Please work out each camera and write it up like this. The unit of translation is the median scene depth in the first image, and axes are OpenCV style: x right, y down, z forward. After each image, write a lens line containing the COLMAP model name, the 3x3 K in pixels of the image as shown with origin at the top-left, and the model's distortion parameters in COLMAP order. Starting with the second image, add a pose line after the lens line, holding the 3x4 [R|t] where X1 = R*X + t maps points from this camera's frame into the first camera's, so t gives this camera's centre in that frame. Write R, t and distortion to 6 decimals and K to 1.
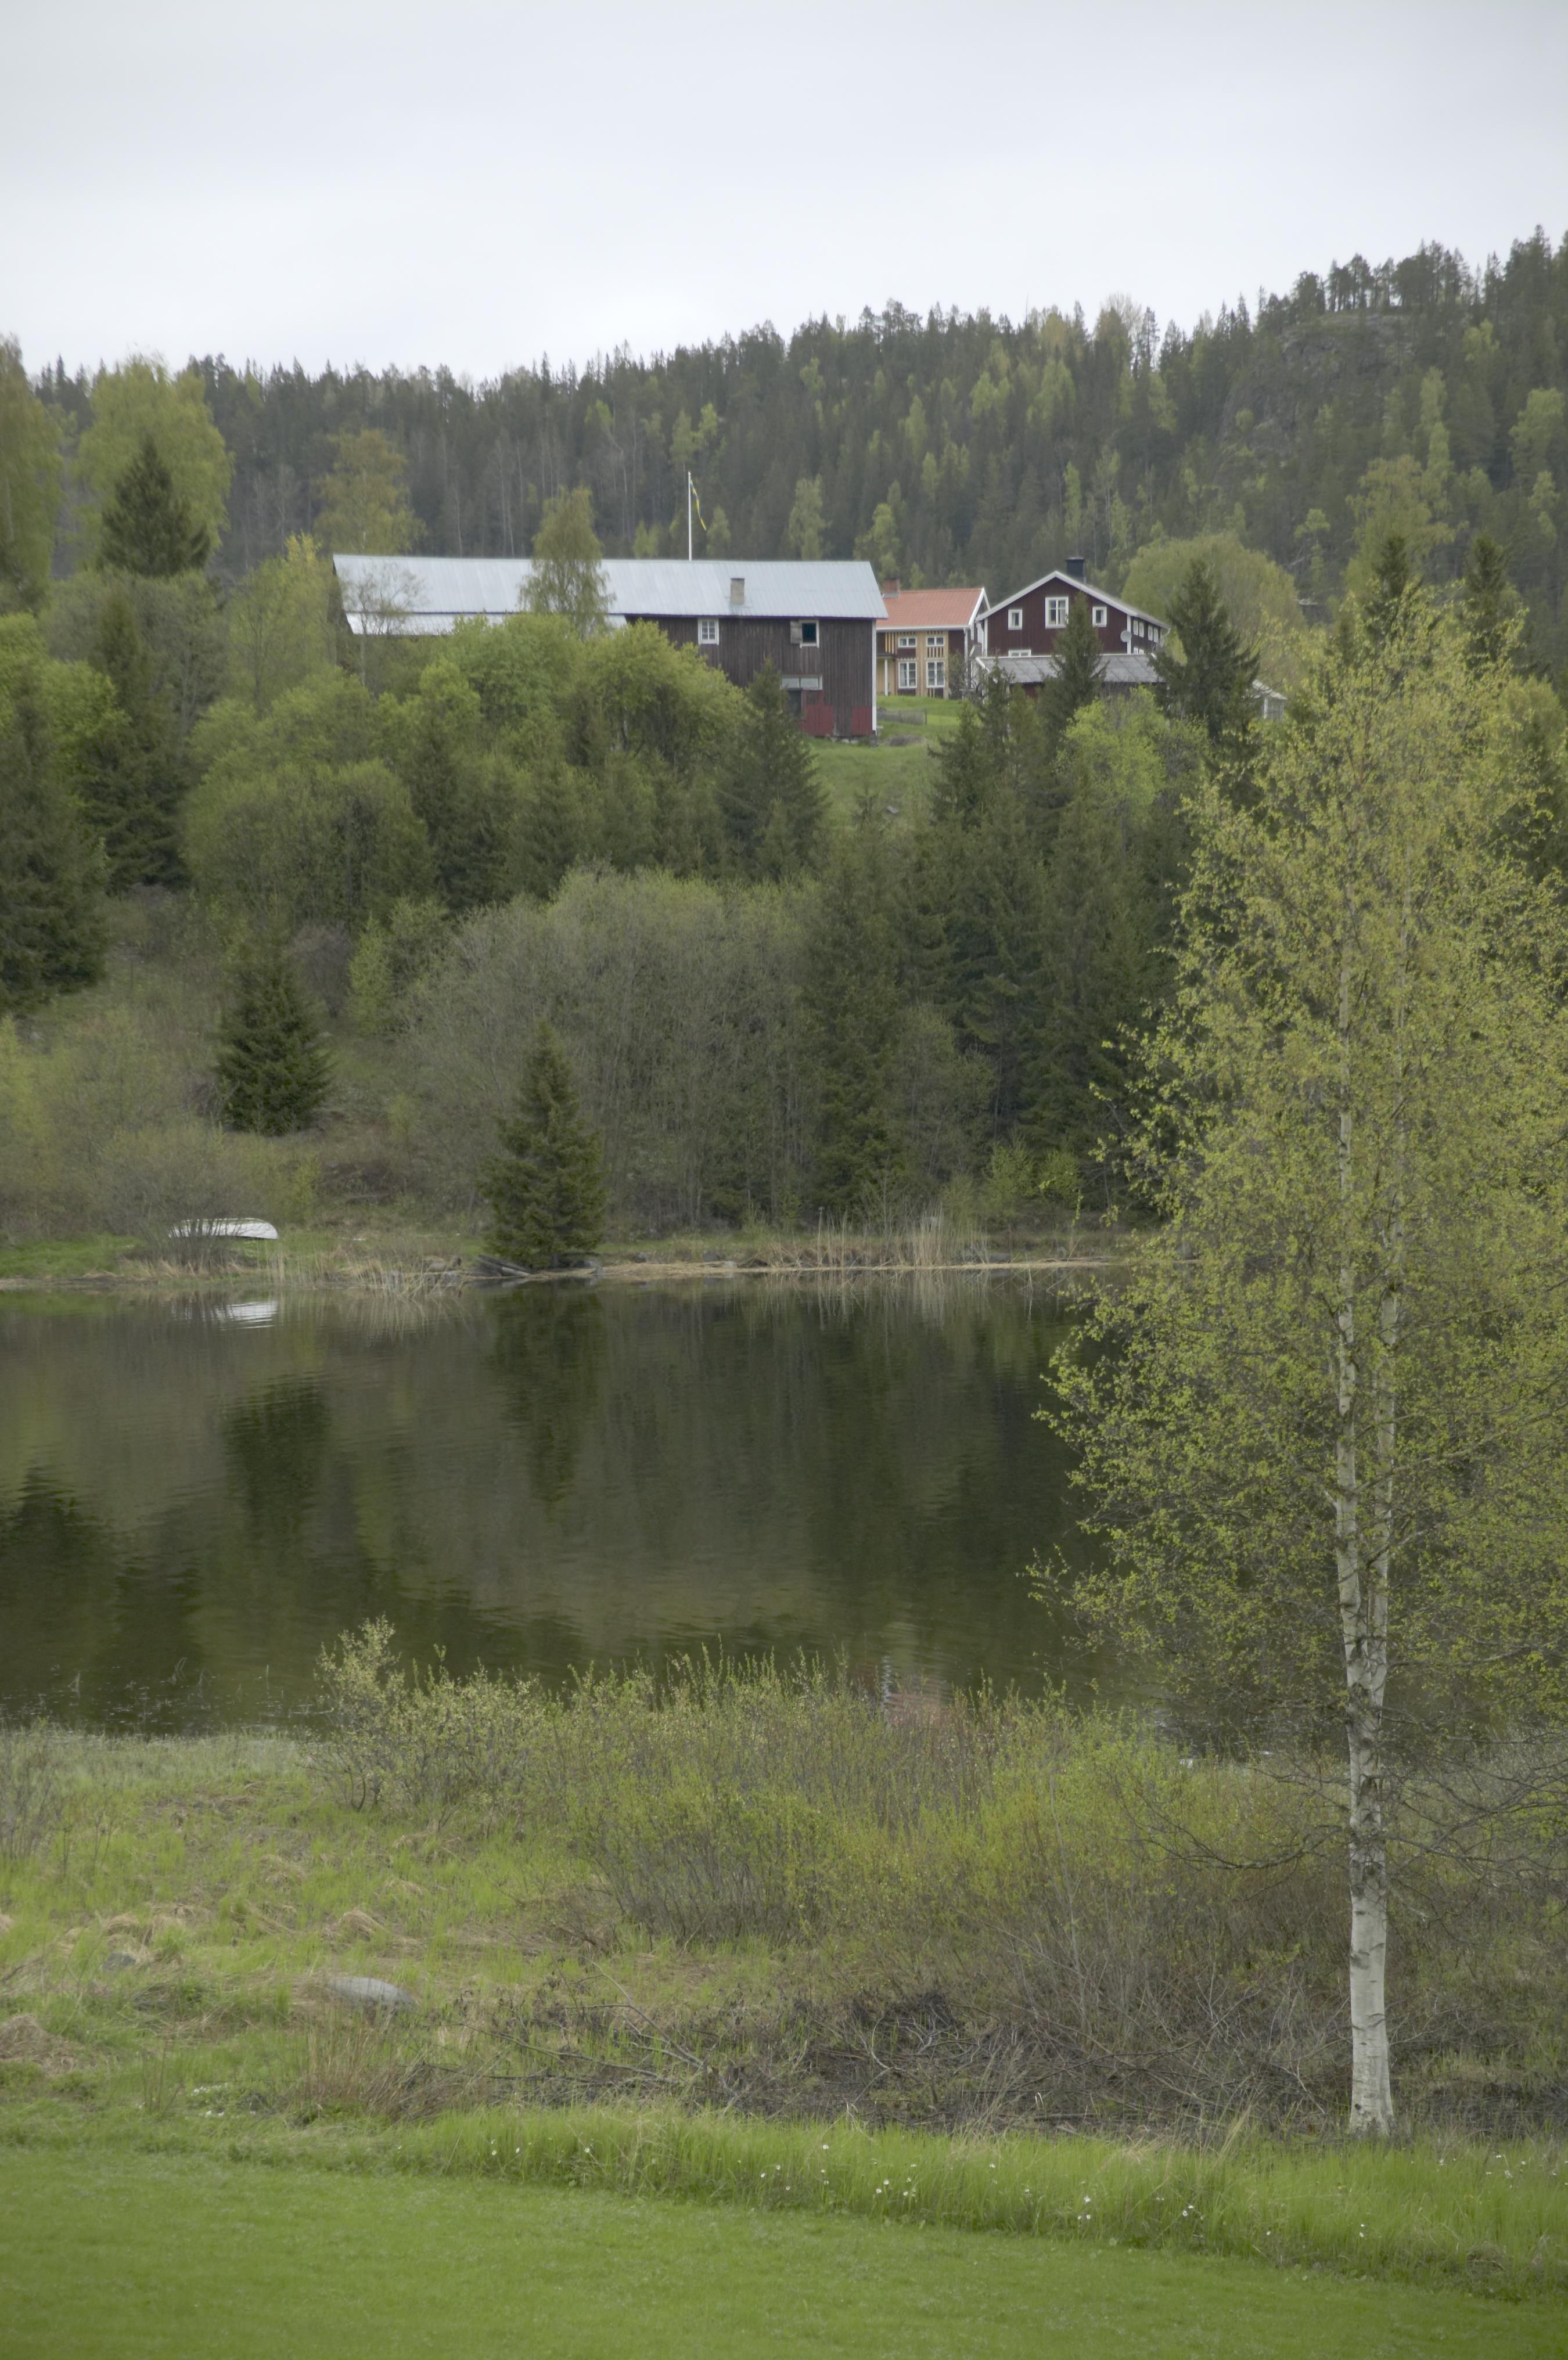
lens RADIAL K [[1638.4, 0, 784.0], [0, 1638.4, 1220.7], [0, 0, 1]] dist [0.042904, 0.003420]
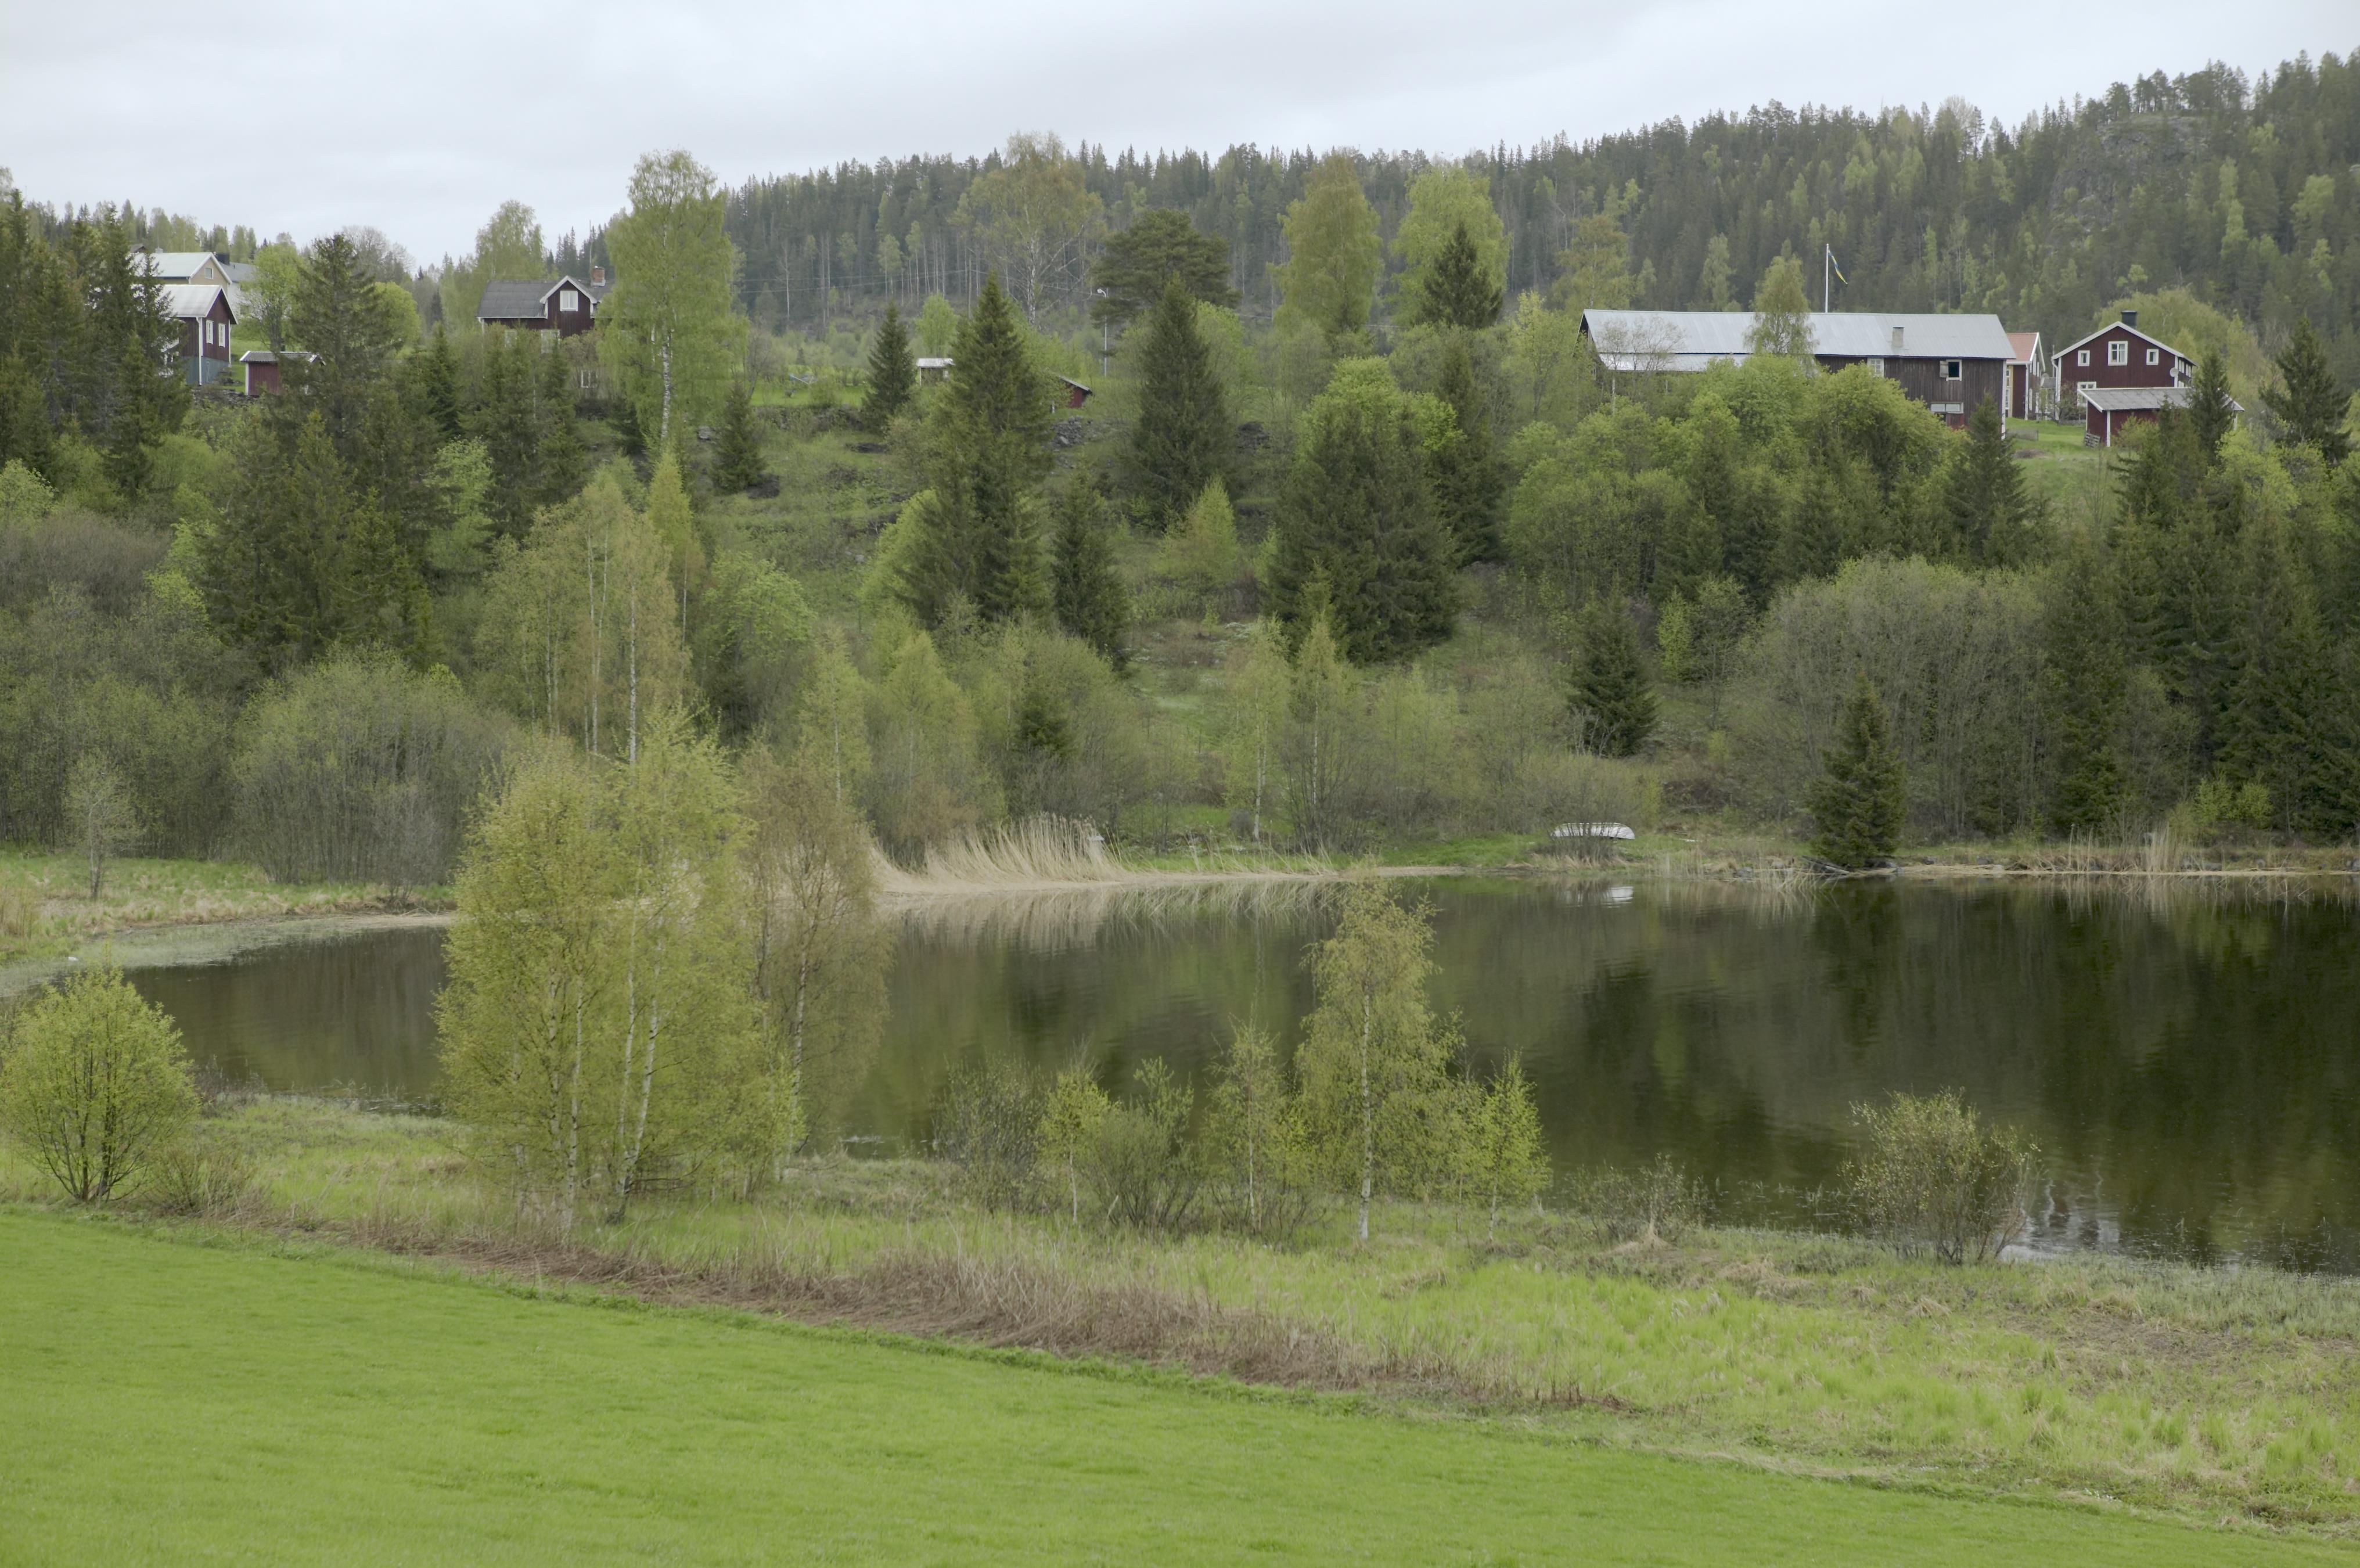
lens RADIAL K [[1276.7, 0, 1180.0], [0, 1276.7, 784.0], [0, 0, 1]] dist [0.005966, 0.000004]
pose [[0.999275, 0.019700, -0.032589, -0.588713], [-0.019646, 0.999805, 0.001979, -0.025580], [0.032621, -0.001338, 0.999467, -0.019603]]
